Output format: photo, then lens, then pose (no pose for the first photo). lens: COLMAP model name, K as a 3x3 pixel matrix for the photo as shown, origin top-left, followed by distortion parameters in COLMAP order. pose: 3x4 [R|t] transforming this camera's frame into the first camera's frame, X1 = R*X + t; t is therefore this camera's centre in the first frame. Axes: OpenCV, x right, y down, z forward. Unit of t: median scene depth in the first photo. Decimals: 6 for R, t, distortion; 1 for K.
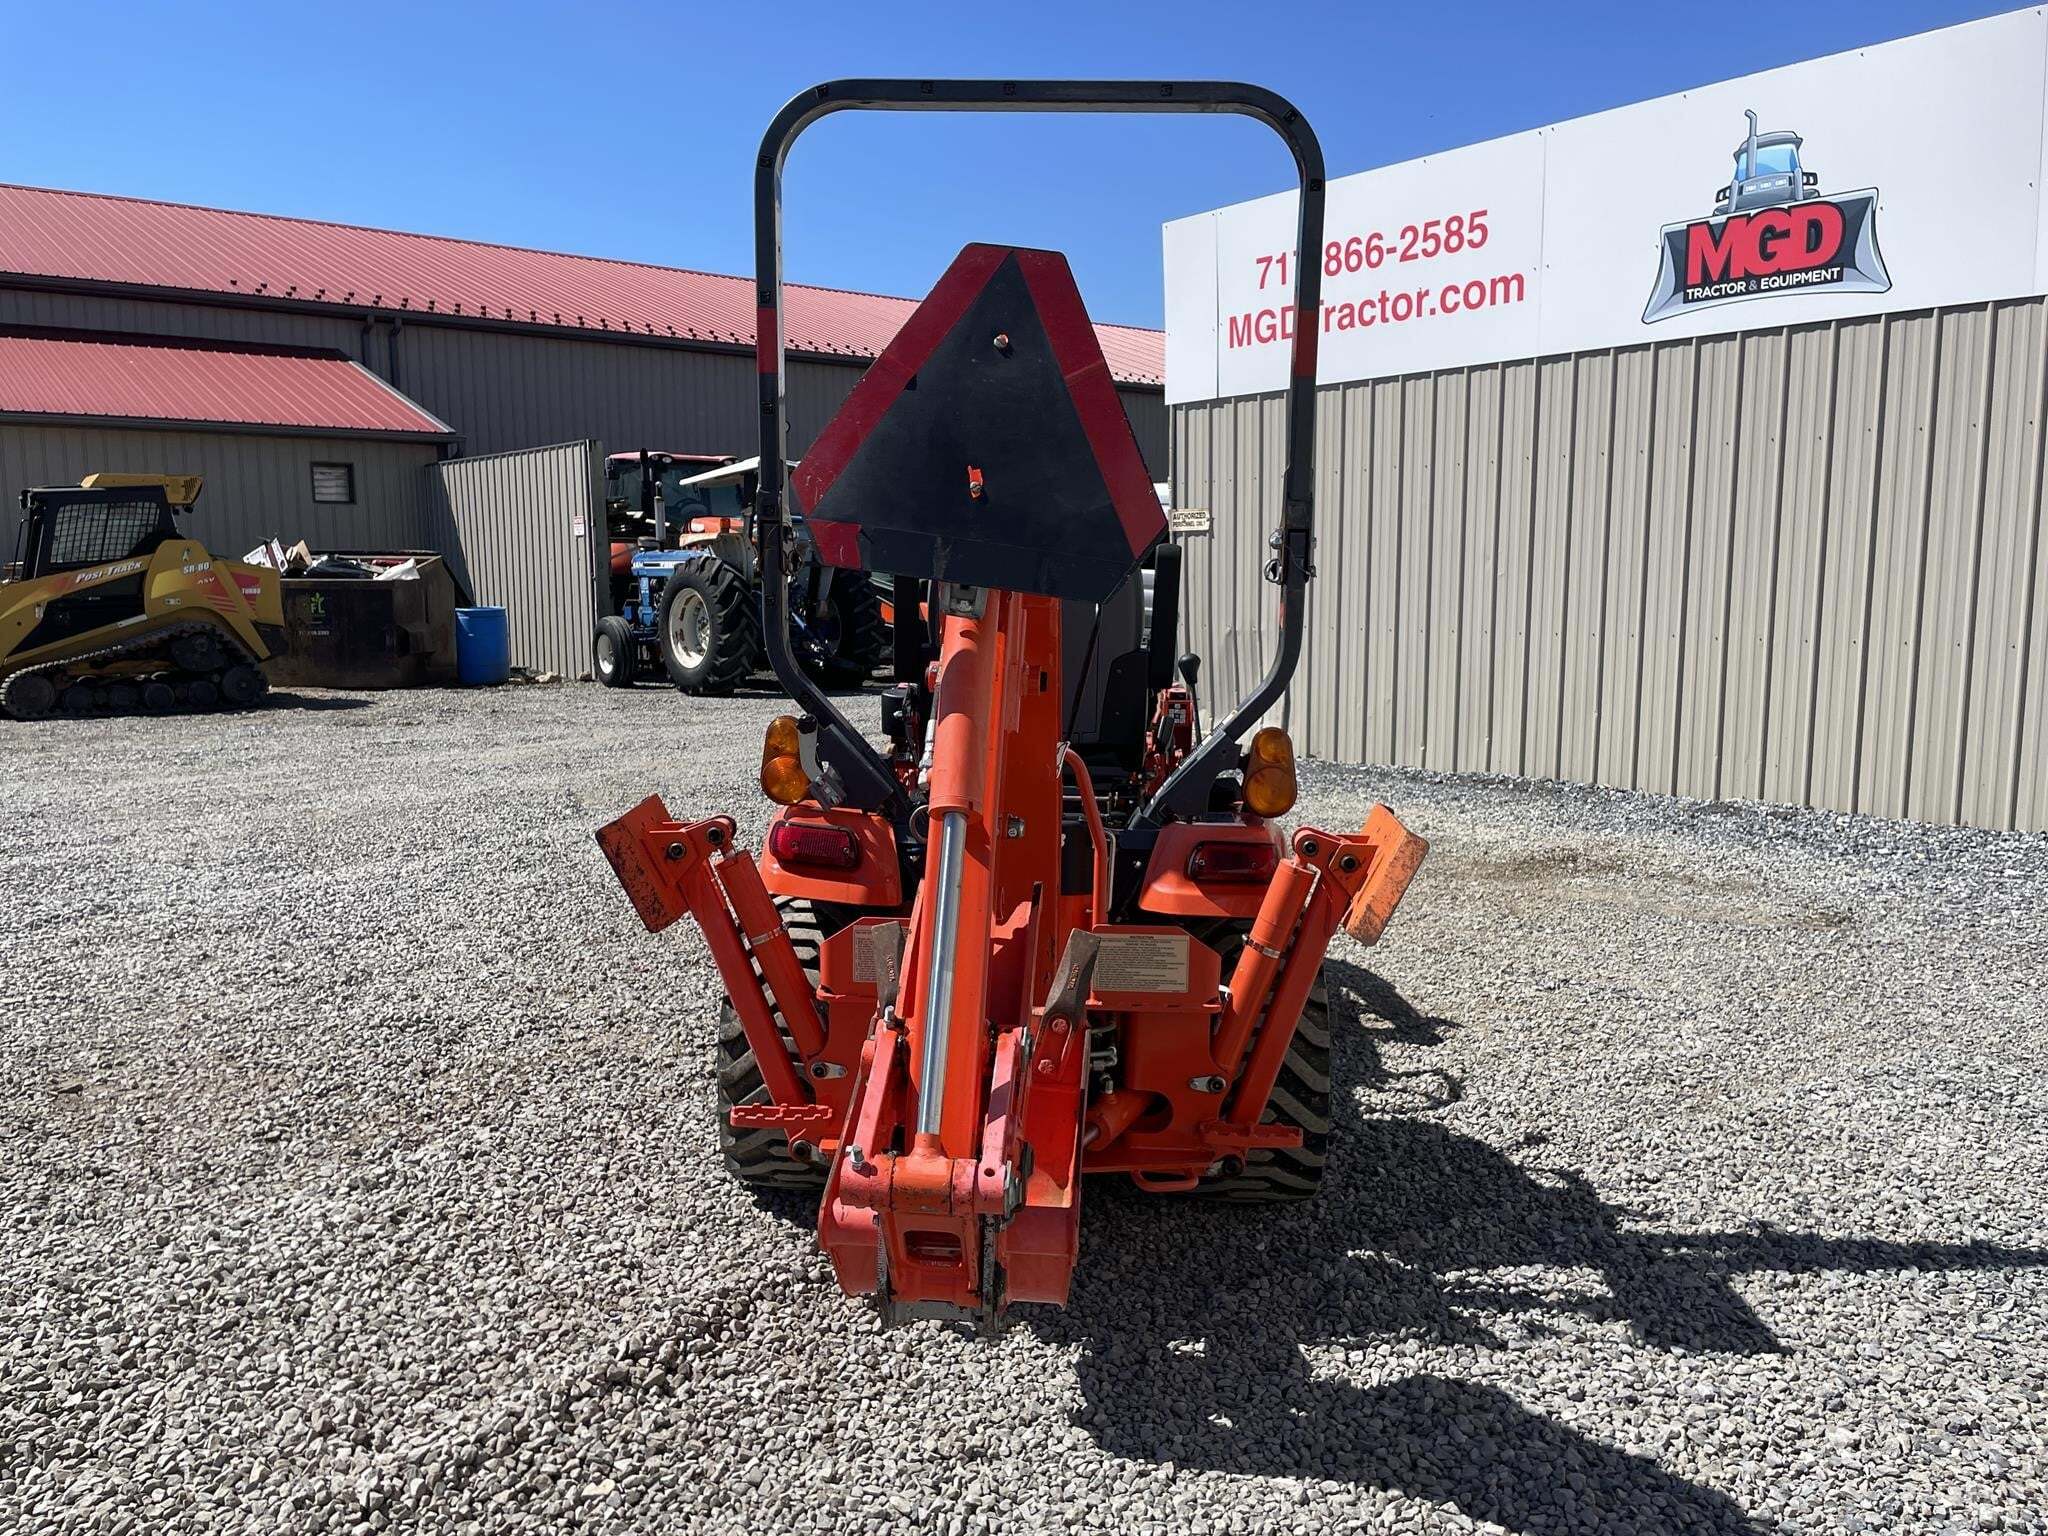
lens RADIAL K [[1544.5, 0, 1024.0], [0, 1544.5, 768.0], [0, 0, 1]] dist [0.084423, -0.121433]
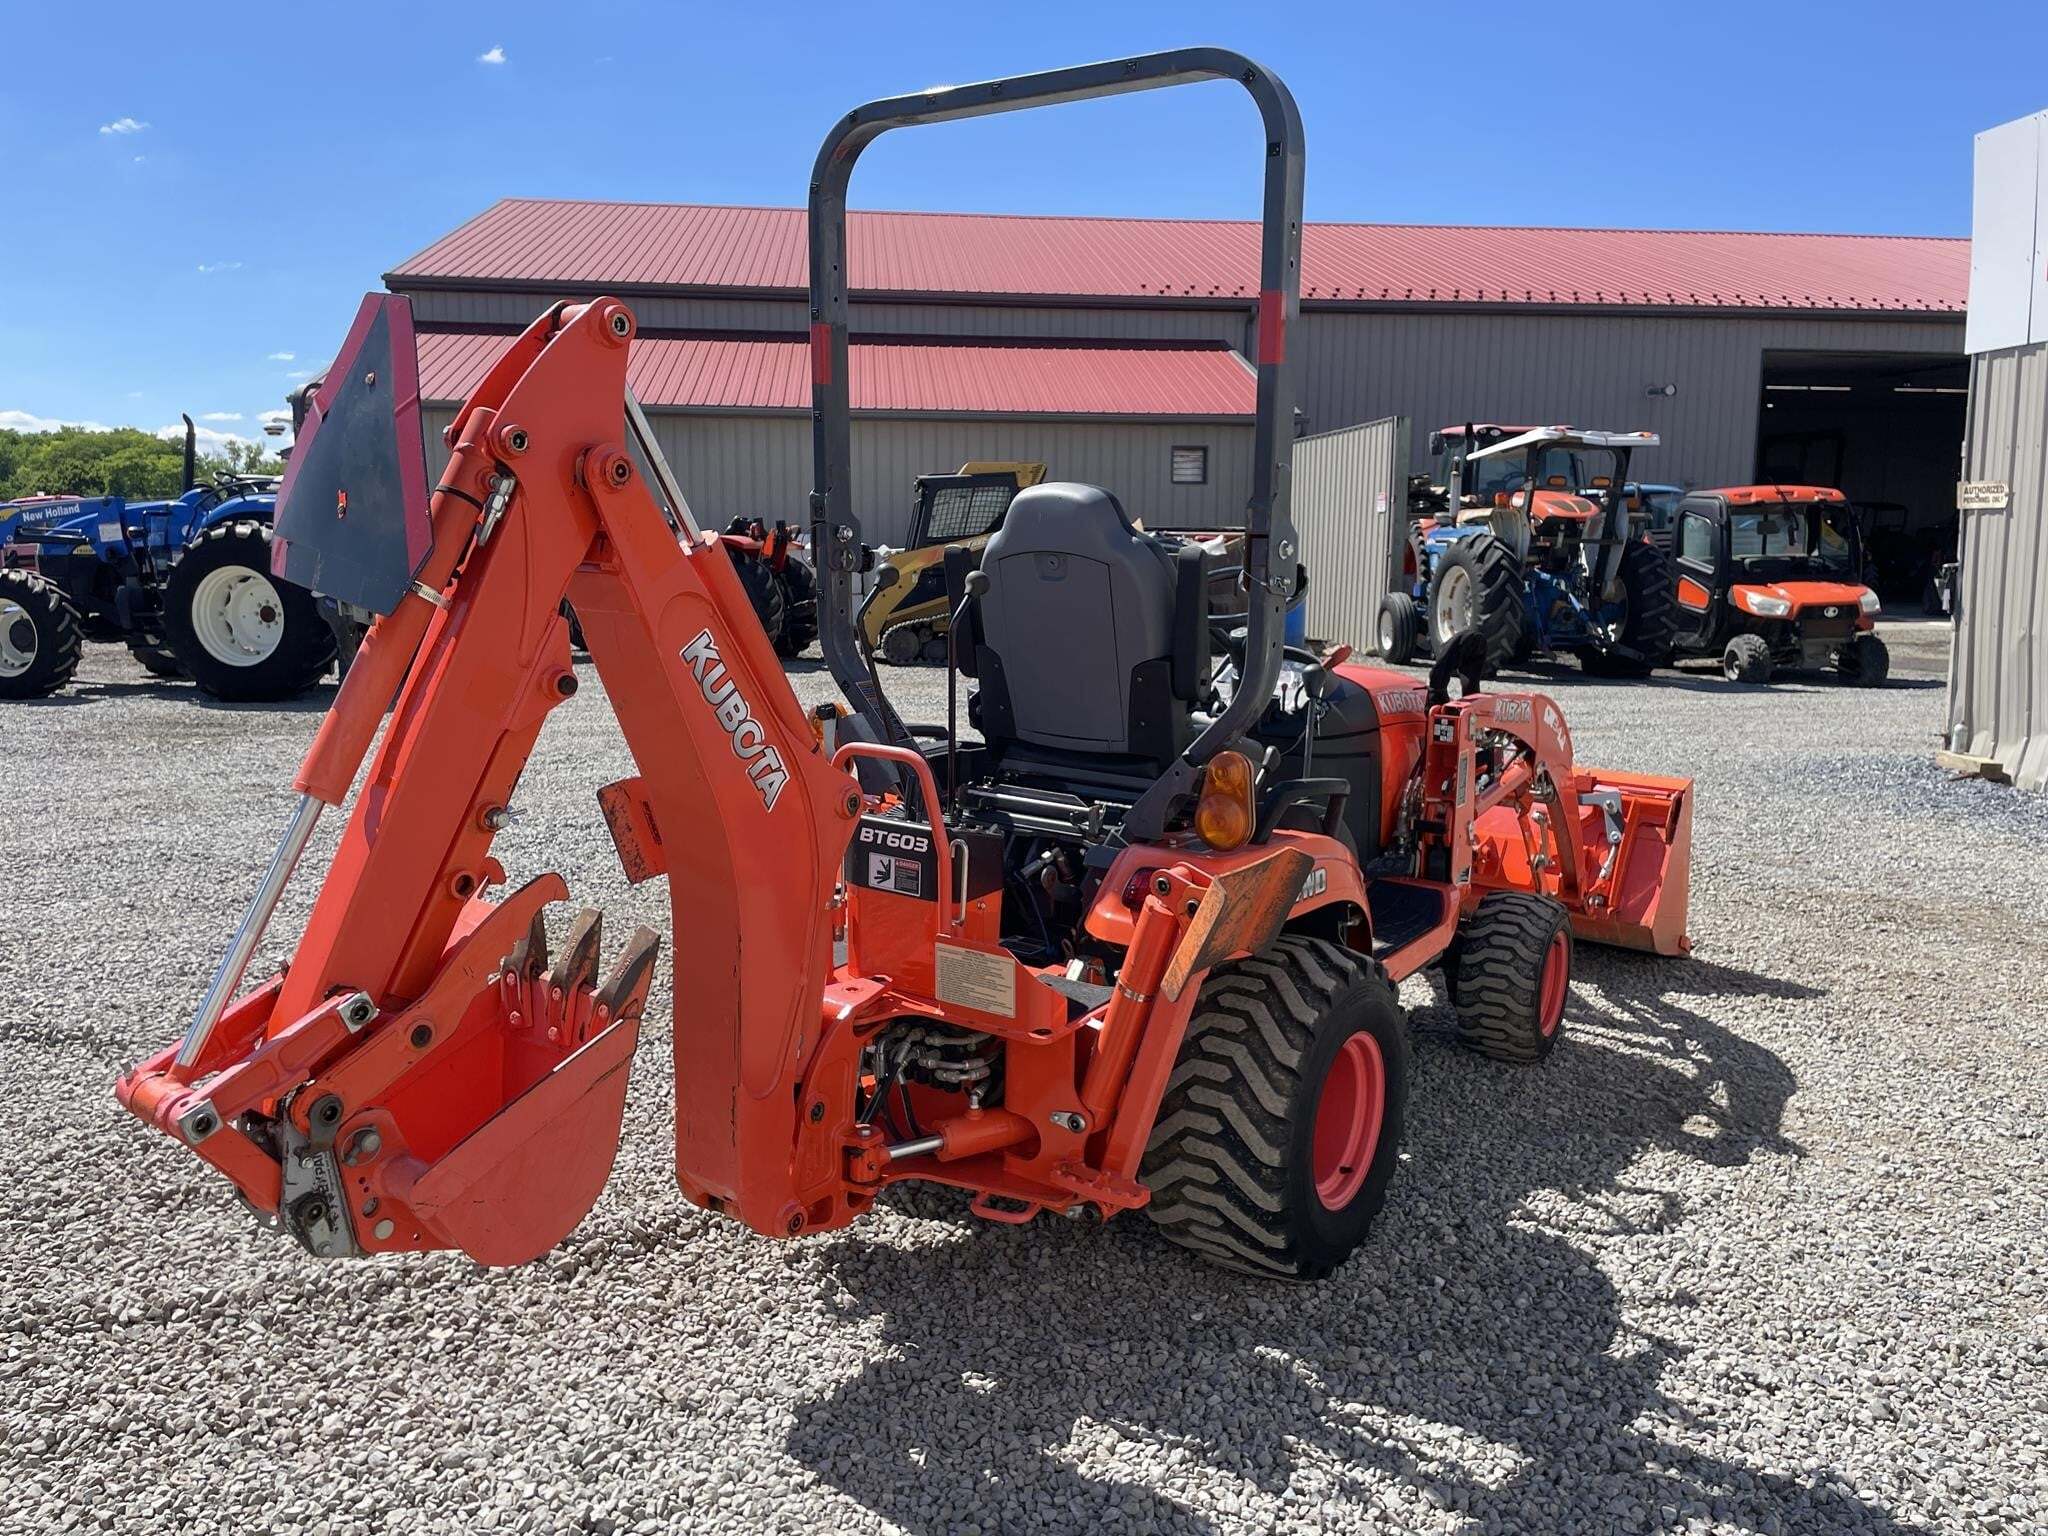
lens RADIAL K [[1552.4, 0, 1019.3], [0, 1552.4, 741.8], [0, 0, 1]] dist [0.087673, -0.127803]
pose [[0.835997, 0.081265, -0.542684, 0.535385], [-0.080929, 0.996418, 0.024539, -0.043409], [0.542734, 0.023405, 0.839579, 0.160654]]
